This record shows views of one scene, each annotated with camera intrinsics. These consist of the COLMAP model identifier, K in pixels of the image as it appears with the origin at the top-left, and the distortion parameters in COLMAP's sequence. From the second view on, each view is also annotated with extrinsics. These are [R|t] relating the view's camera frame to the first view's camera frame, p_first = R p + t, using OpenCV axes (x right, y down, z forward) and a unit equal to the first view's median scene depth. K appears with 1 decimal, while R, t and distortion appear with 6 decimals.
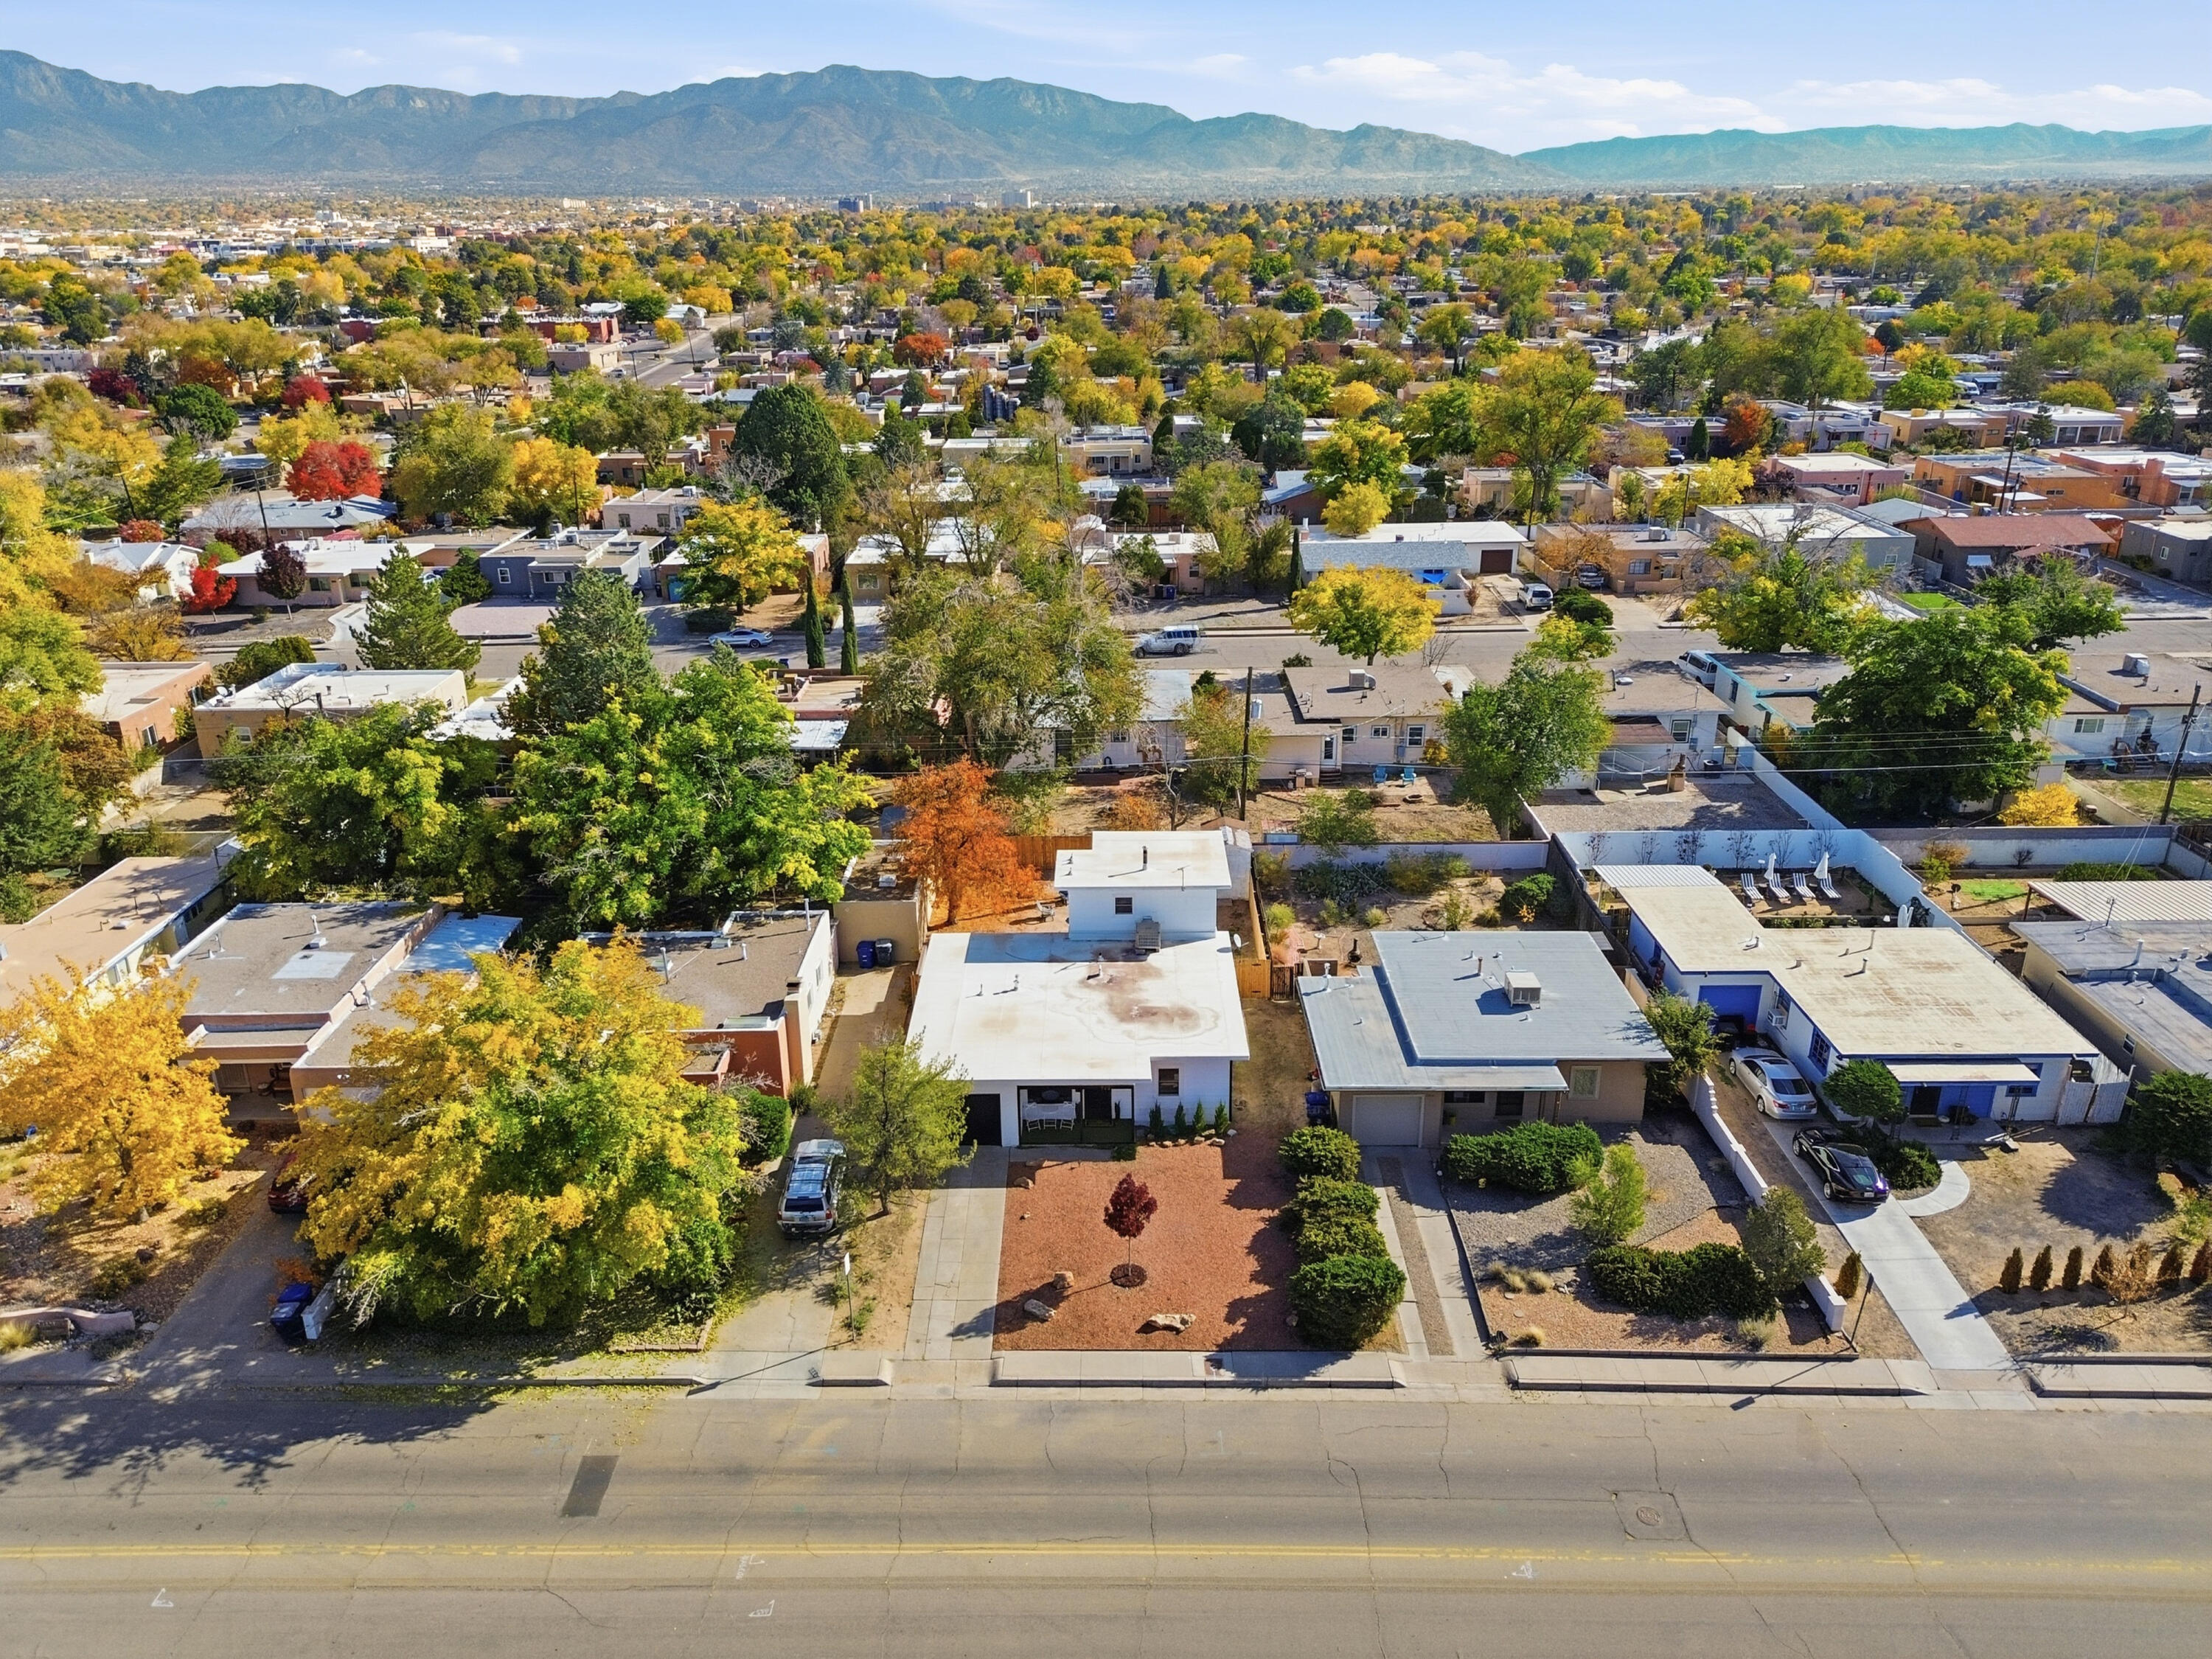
lens RADIAL K [[1558.7, 0, 1104.0], [0, 1558.7, 820.9], [0, 0, 1]] dist [0.052722, -0.042612]
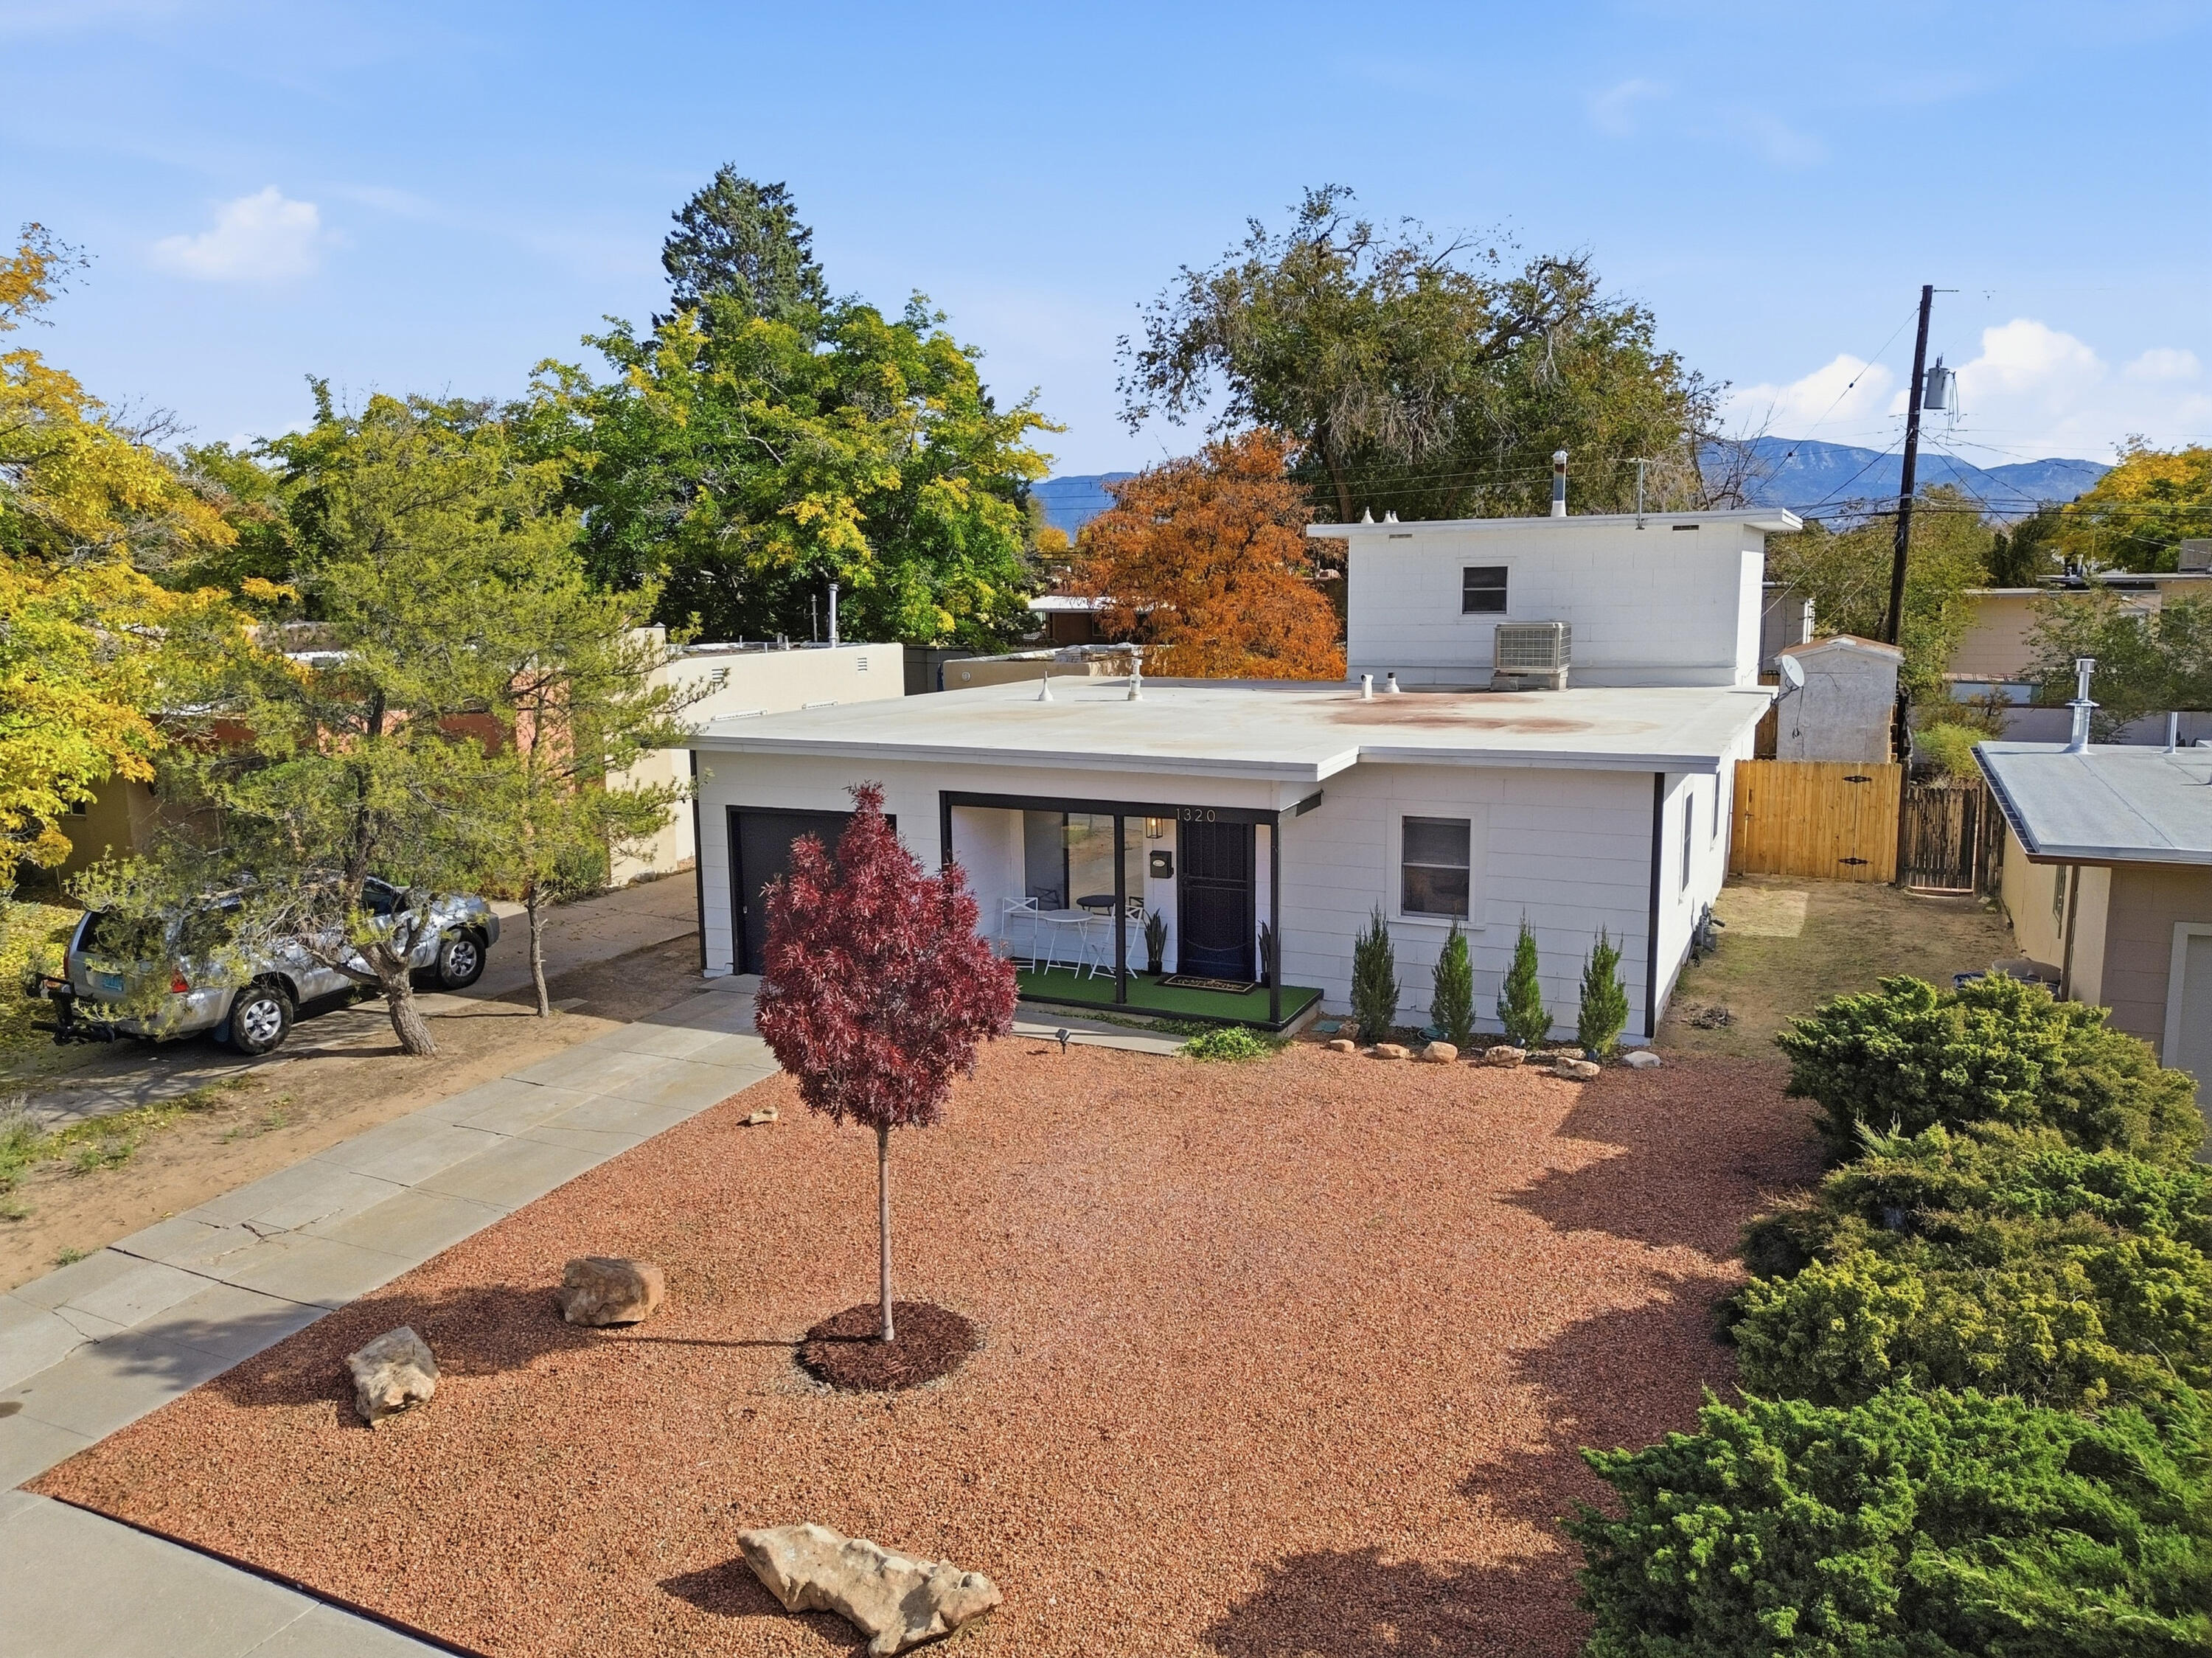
lens RADIAL K [[1558.6, 0, 1108.6], [0, 1558.6, 844.0], [0, 0, 1]] dist [0.052722, -0.042612]
pose [[0.903564, 0.070521, -0.422610, 0.111796], [-0.151308, 0.975328, -0.160752, 0.222044], [0.400847, 0.209193, 0.891941, 0.707114]]
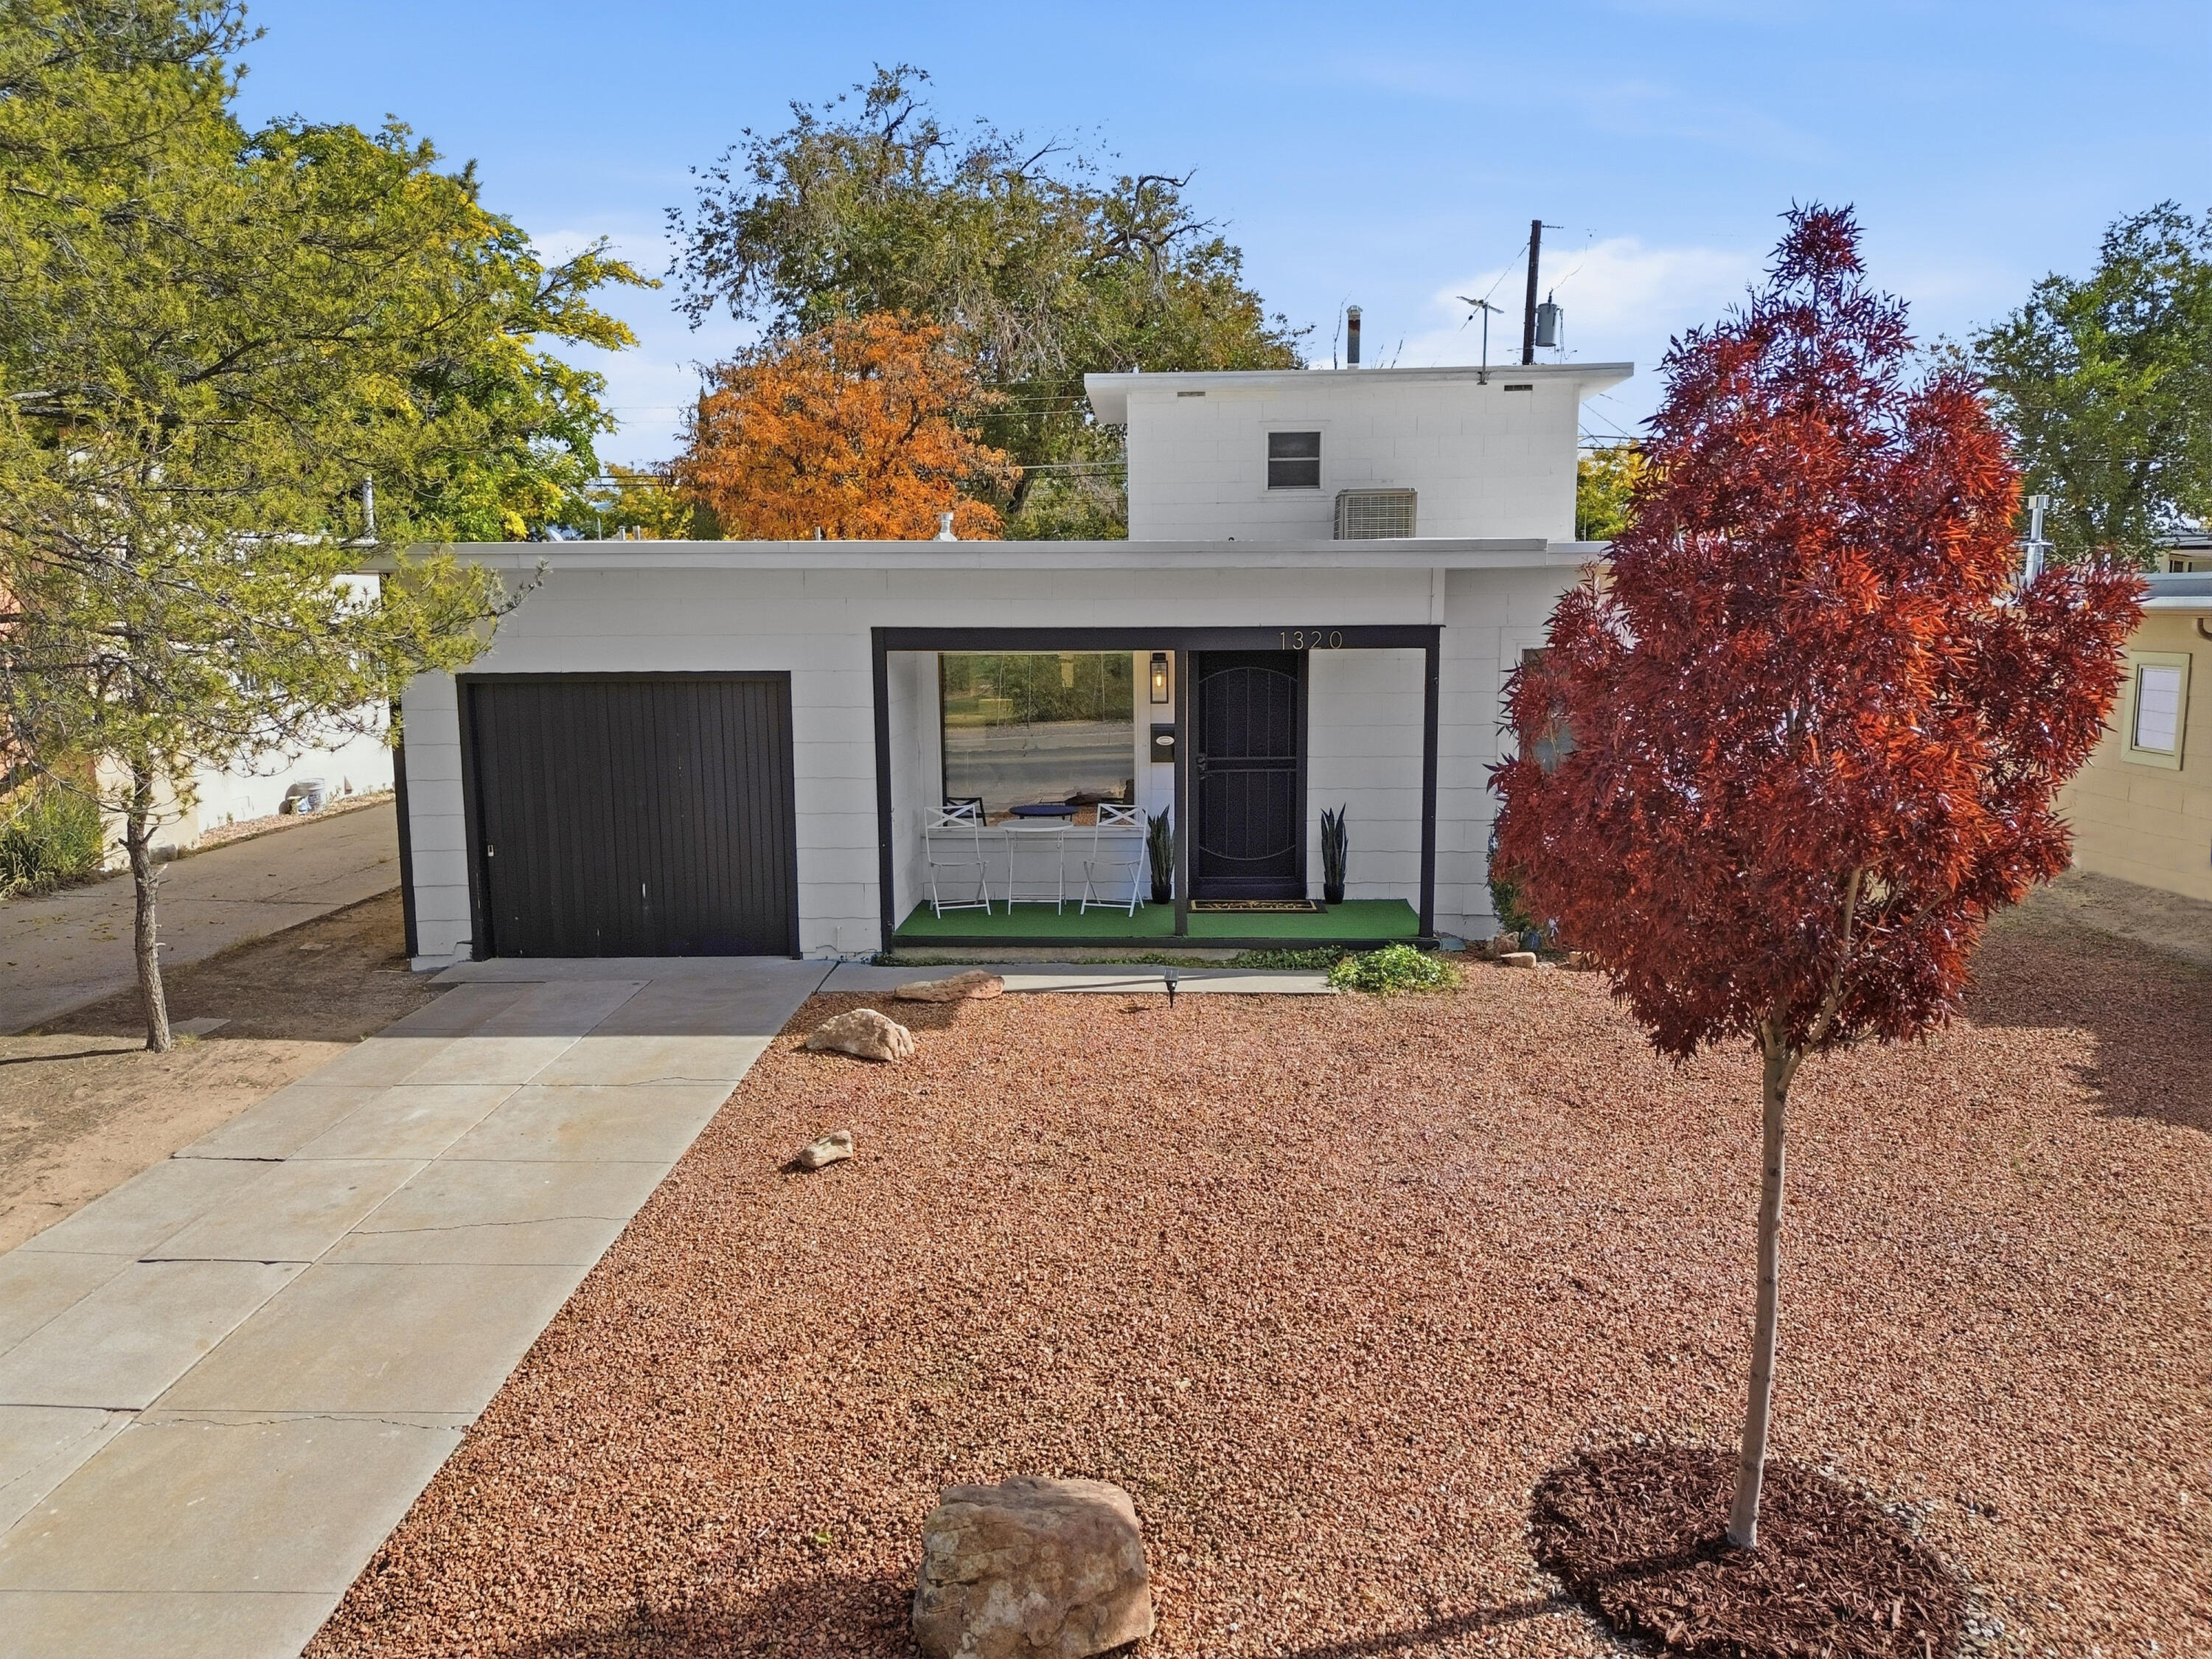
lens RADIAL K [[1558.7, 0, 1111.3], [0, 1558.7, 838.3], [0, 0, 1]] dist [0.052722, -0.042612]
pose [[0.999332, 0.007646, -0.035730, -0.016006], [-0.015320, 0.975438, -0.219739, 0.236056], [0.033172, 0.220140, 0.974904, 0.784543]]
